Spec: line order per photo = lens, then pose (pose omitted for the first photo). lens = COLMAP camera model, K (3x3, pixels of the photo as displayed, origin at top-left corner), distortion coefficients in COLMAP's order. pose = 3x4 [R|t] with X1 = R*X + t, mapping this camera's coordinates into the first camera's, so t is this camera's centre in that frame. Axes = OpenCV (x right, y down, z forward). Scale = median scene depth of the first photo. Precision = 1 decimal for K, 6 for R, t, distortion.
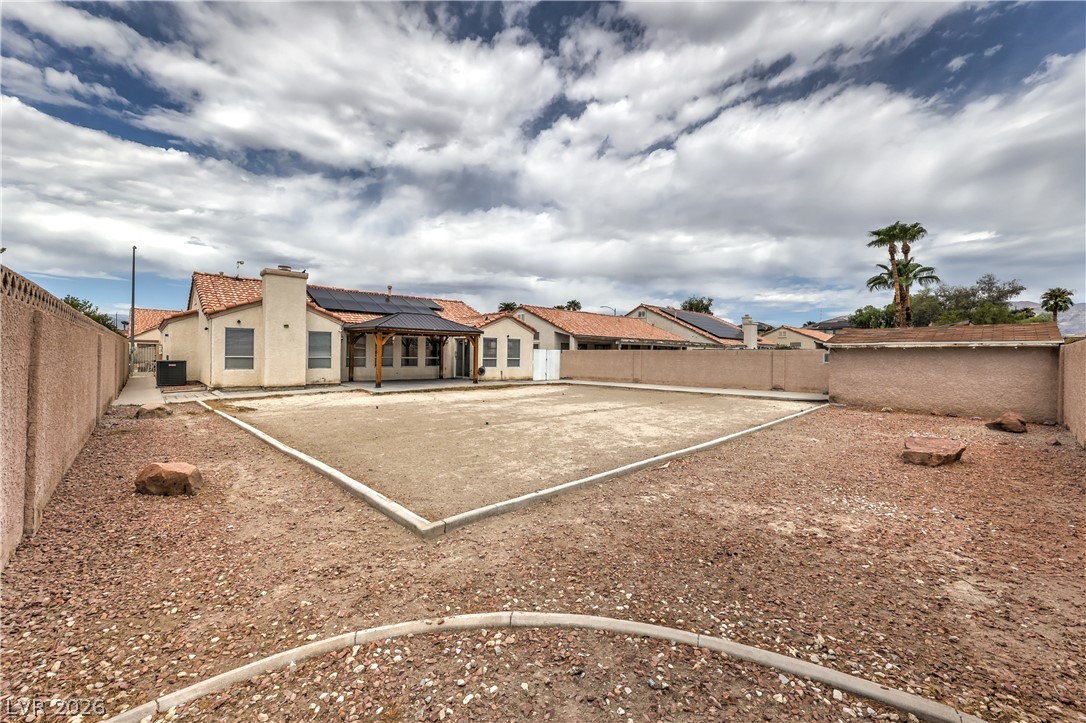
lens RADIAL K [[443.8, 0, 542.1], [0, 443.8, 356.7], [0, 0, 1]] dist [0.000788, 0.000069]
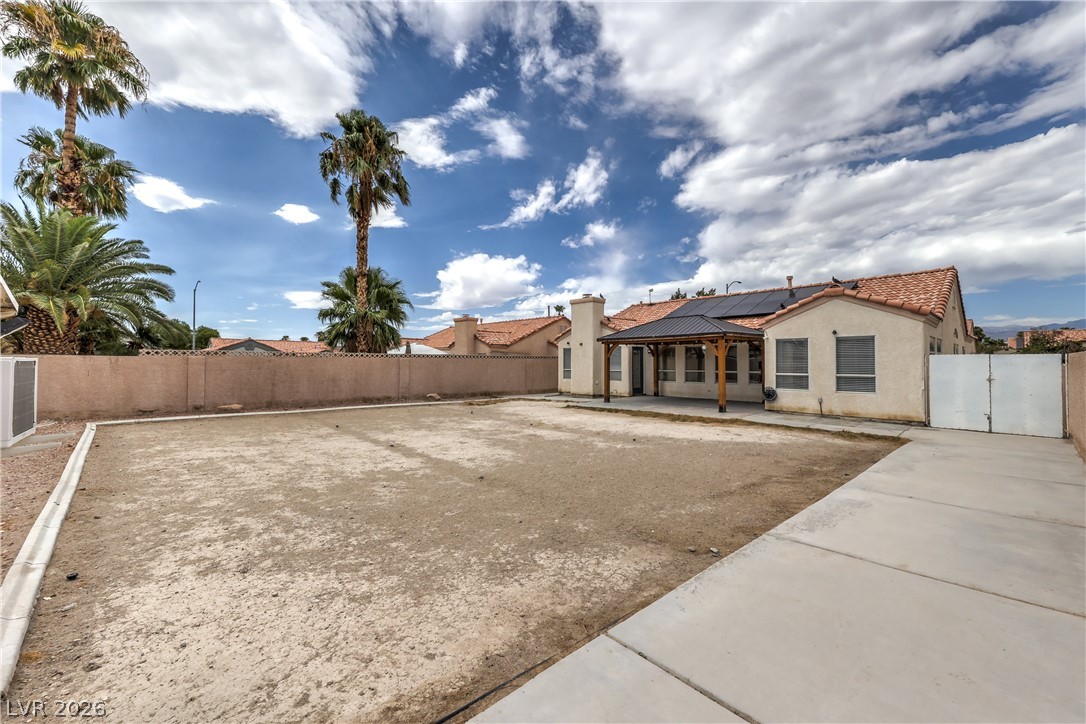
lens RADIAL K [[442.9, 0, 560.5], [0, 442.9, 360.2], [0, 0, 1]] dist [-0.000271, -0.000084]
pose [[-0.010275, -0.016847, -0.999805, 0.425881], [-0.003337, 0.999853, -0.016814, -0.003475], [0.999942, 0.003164, -0.010330, 0.650168]]
